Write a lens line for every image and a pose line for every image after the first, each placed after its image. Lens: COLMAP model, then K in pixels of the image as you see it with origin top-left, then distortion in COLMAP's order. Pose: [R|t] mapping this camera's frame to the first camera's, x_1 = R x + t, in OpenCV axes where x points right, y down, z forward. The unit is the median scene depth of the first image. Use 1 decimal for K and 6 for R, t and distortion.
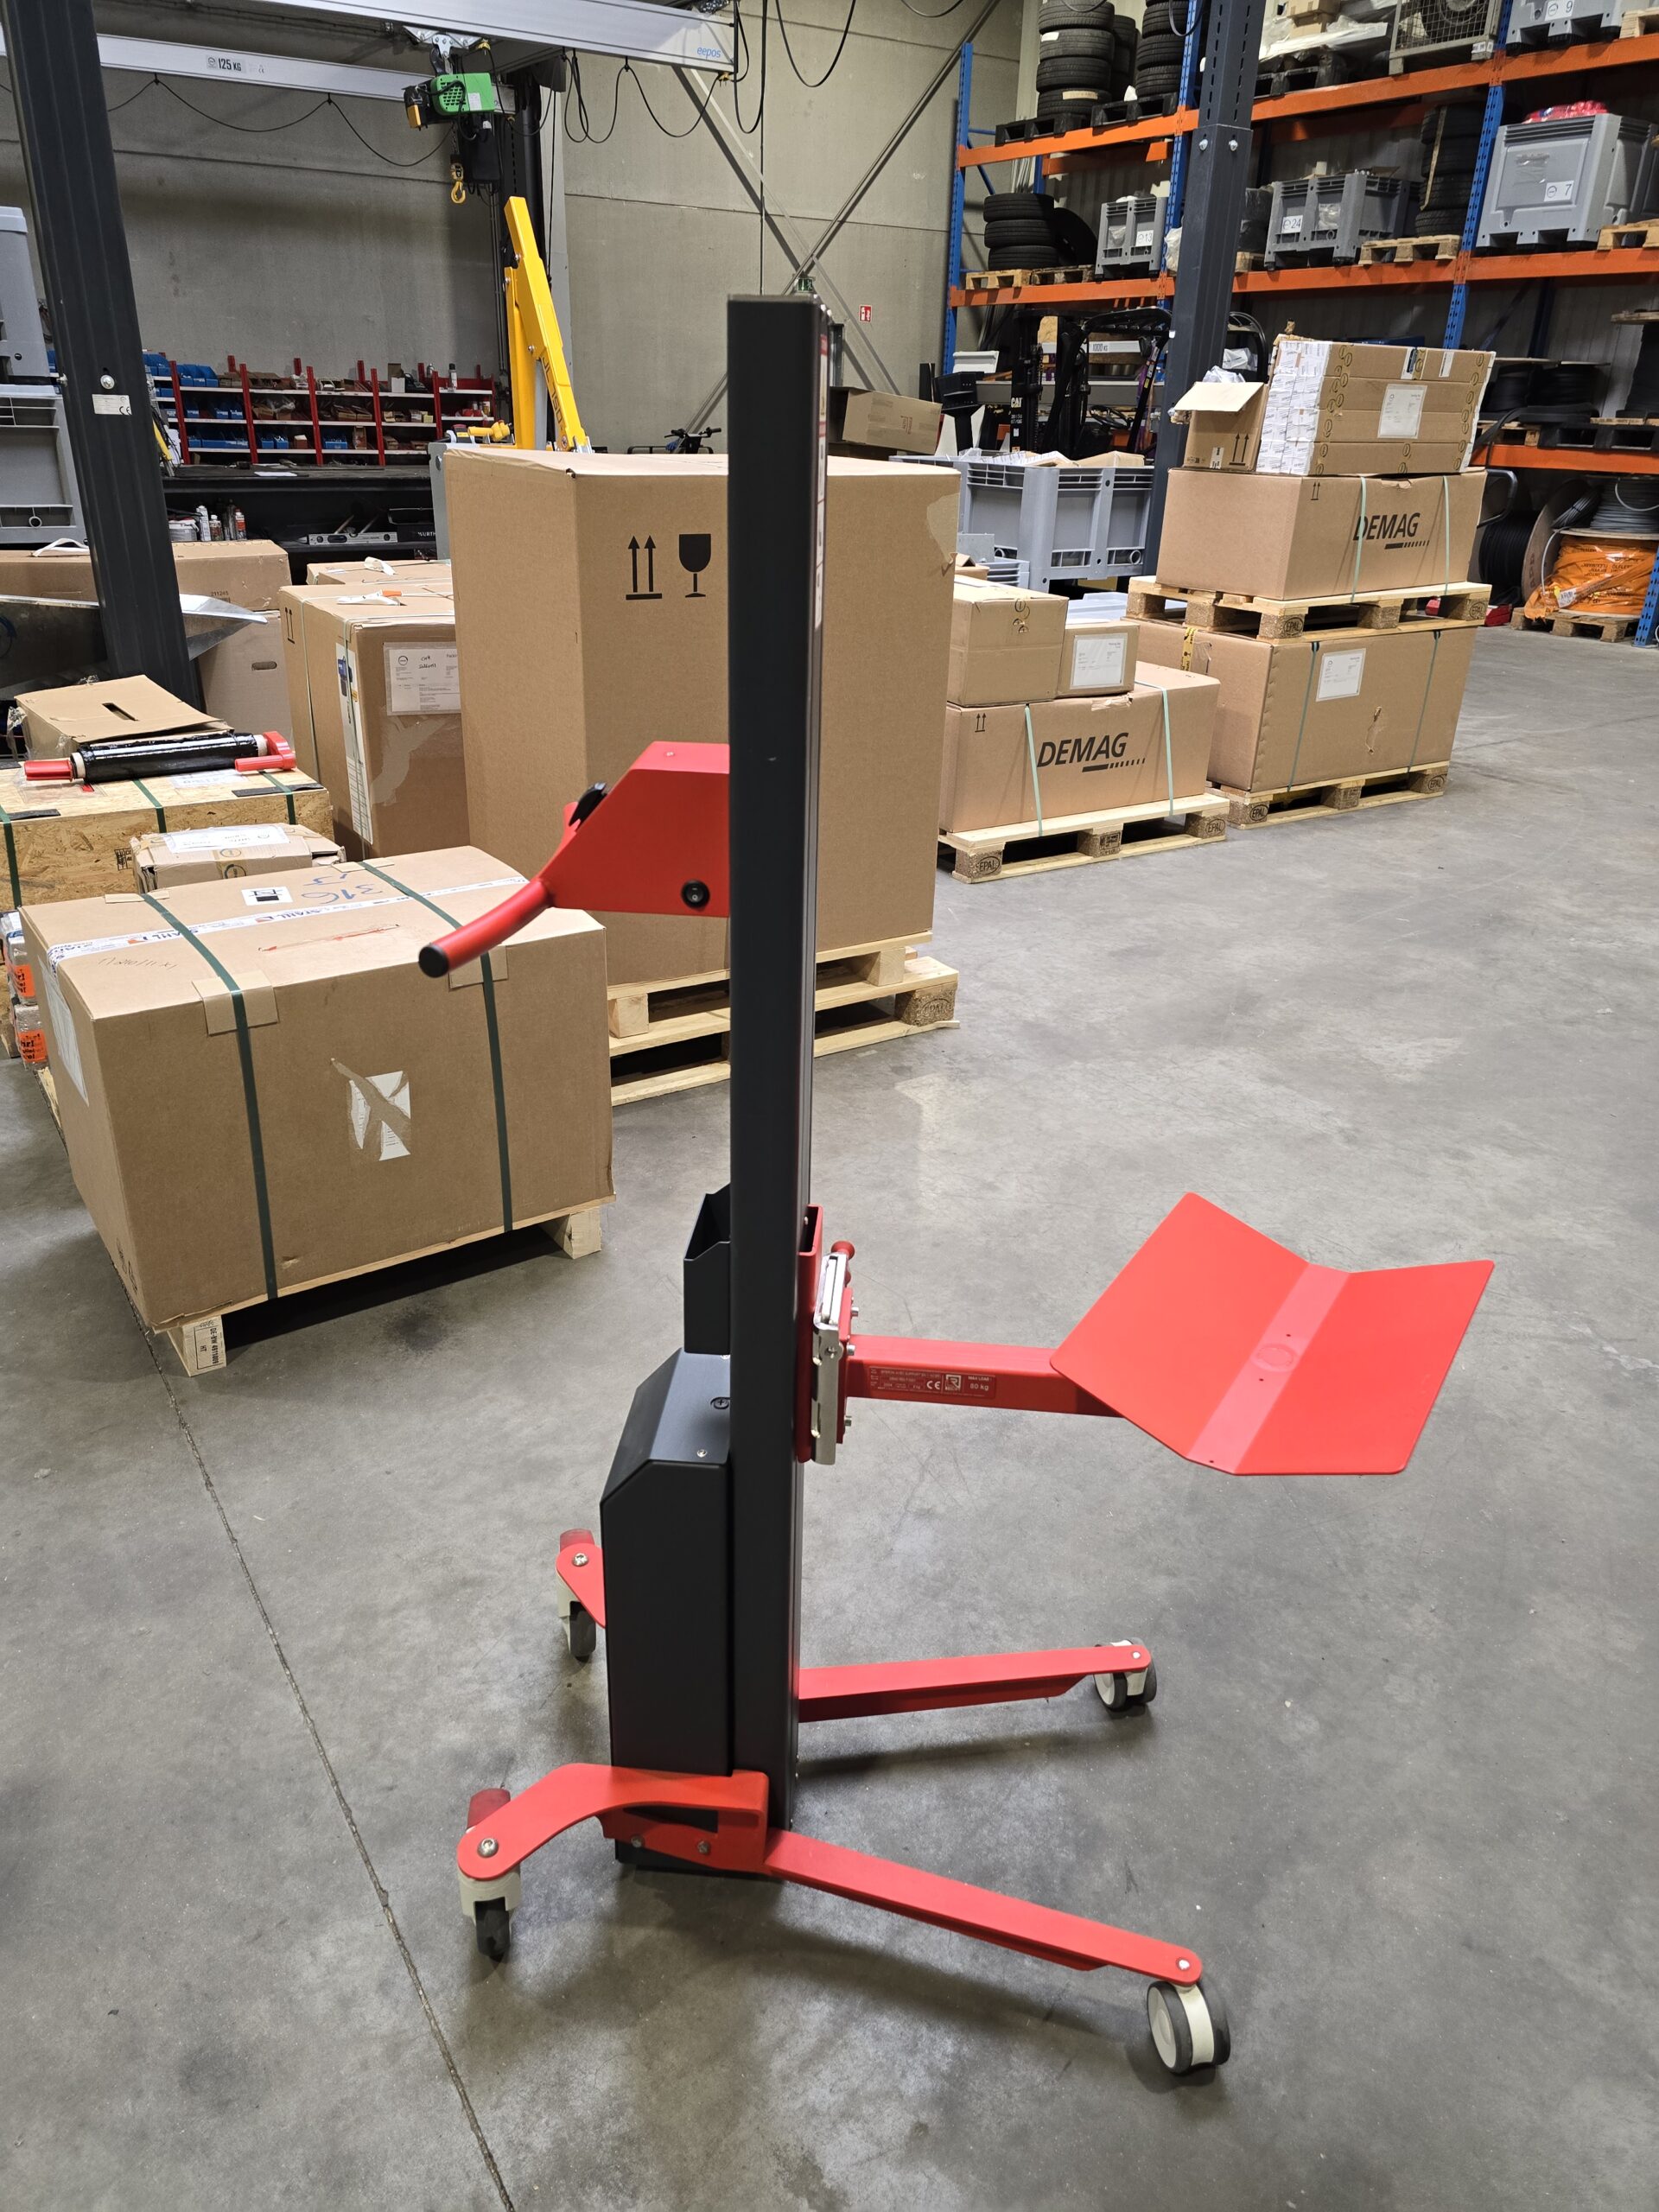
lens RADIAL K [[1495.1, 0, 808.4], [0, 1495.1, 1080.2], [0, 0, 1]] dist [0.066049, -0.069263]
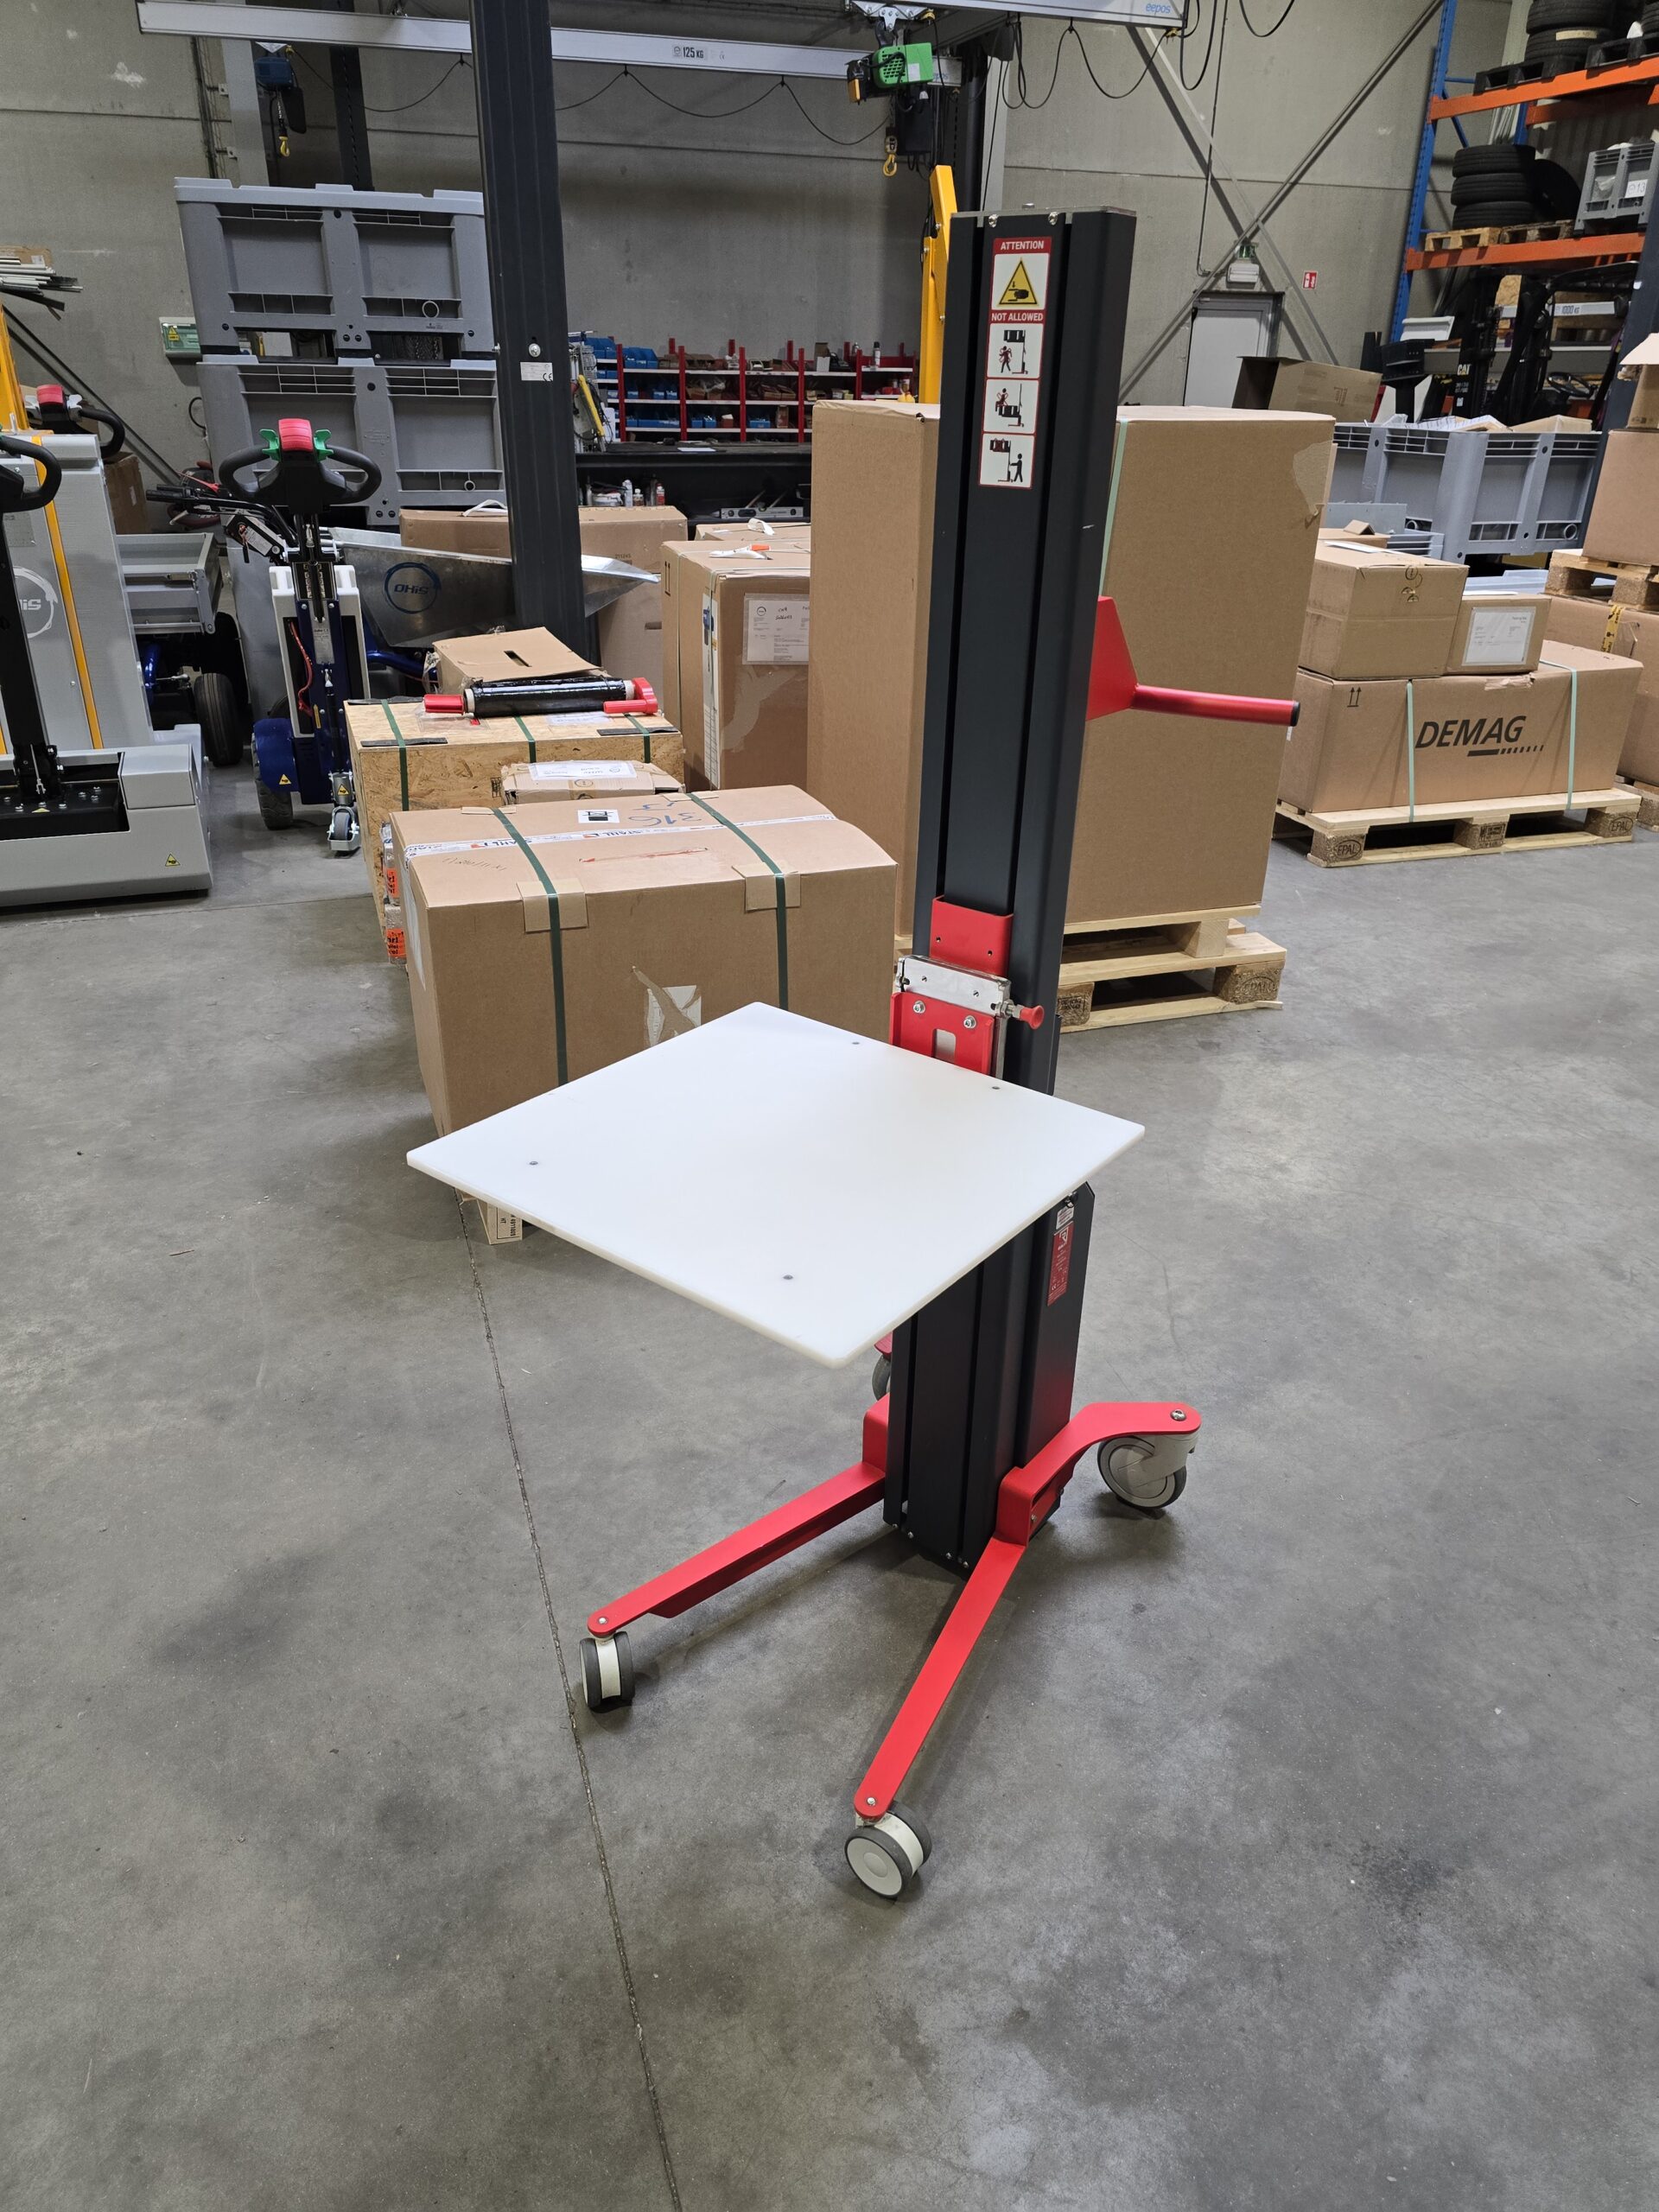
lens RADIAL K [[1502.0, 0, 823.3], [0, 1502.0, 1113.4], [0, 0, 1]] dist [0.049392, -0.047760]
pose [[0.967253, 0.101505, -0.232634, 0.049171], [-0.096110, 0.994775, 0.034439, 0.026235], [0.234914, -0.010953, 0.971954, -0.007786]]
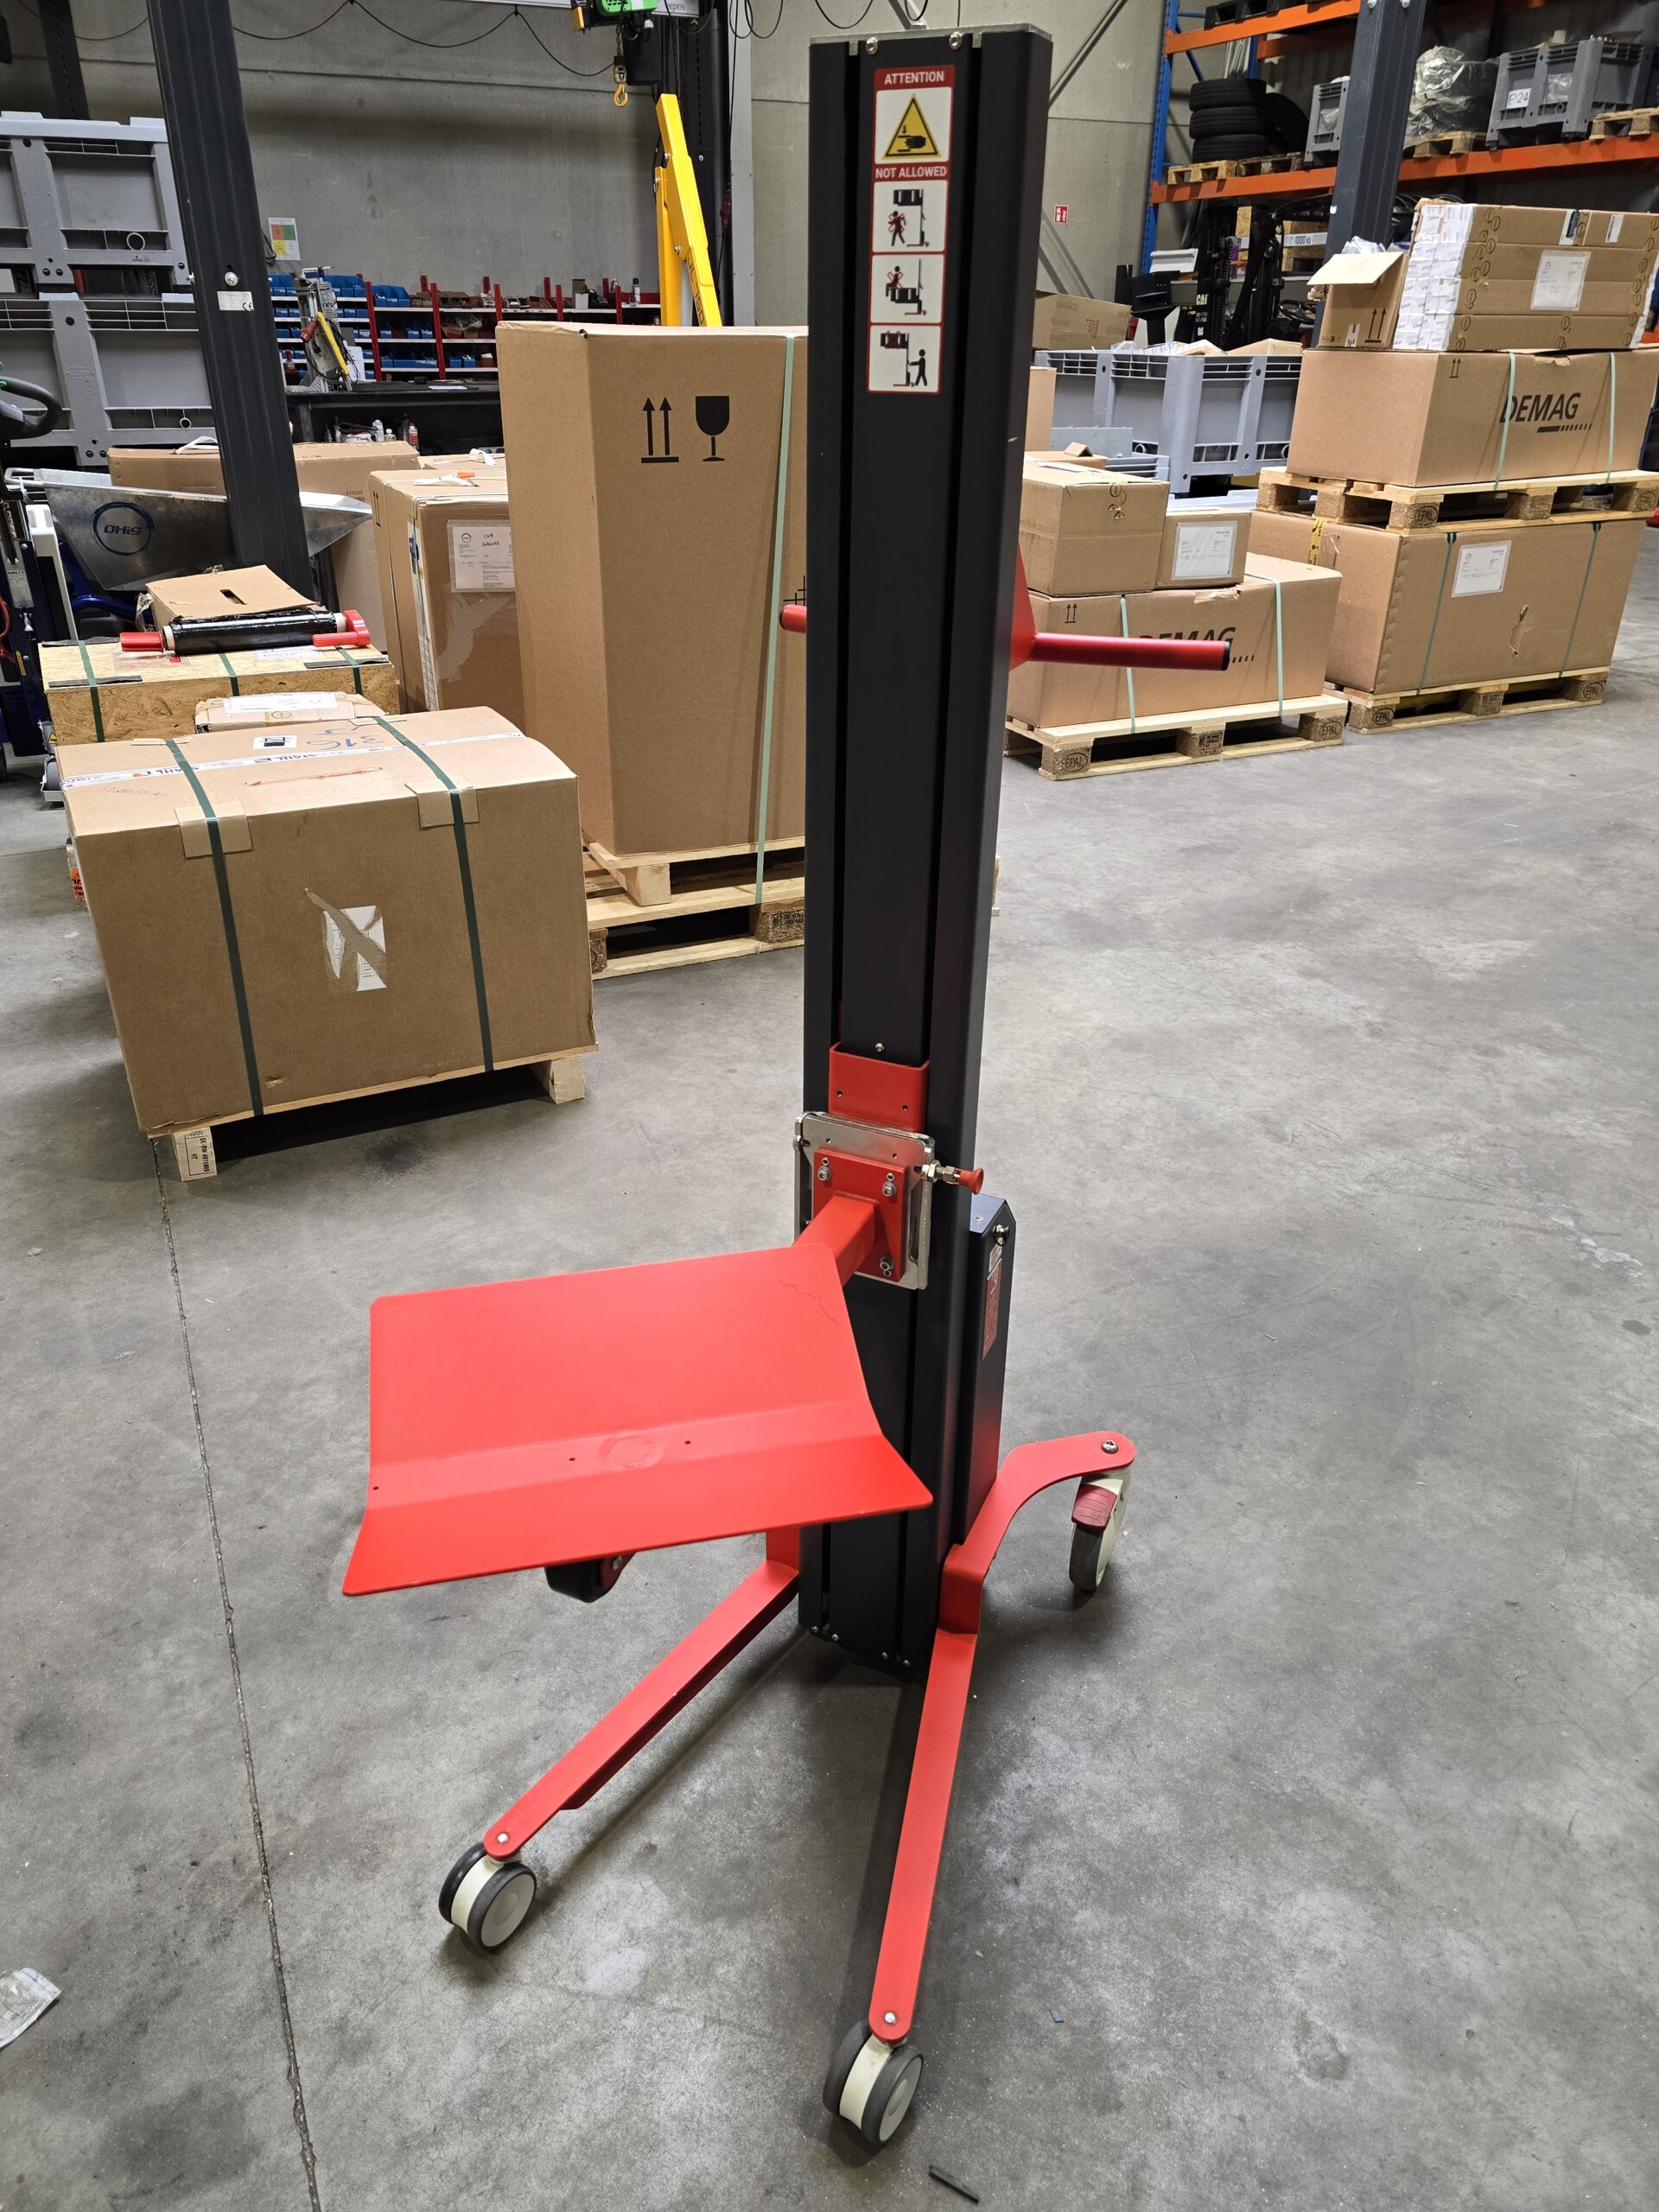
lens RADIAL K [[1507.4, 0, 819.9], [0, 1507.4, 1091.4], [0, 0, 1]] dist [0.052000, -0.050290]
pose [[0.989403, 0.046086, -0.137689, 0.127885], [-0.040515, 0.998254, 0.042990, 0.044143], [0.139430, -0.036956, 0.989542, -0.009031]]
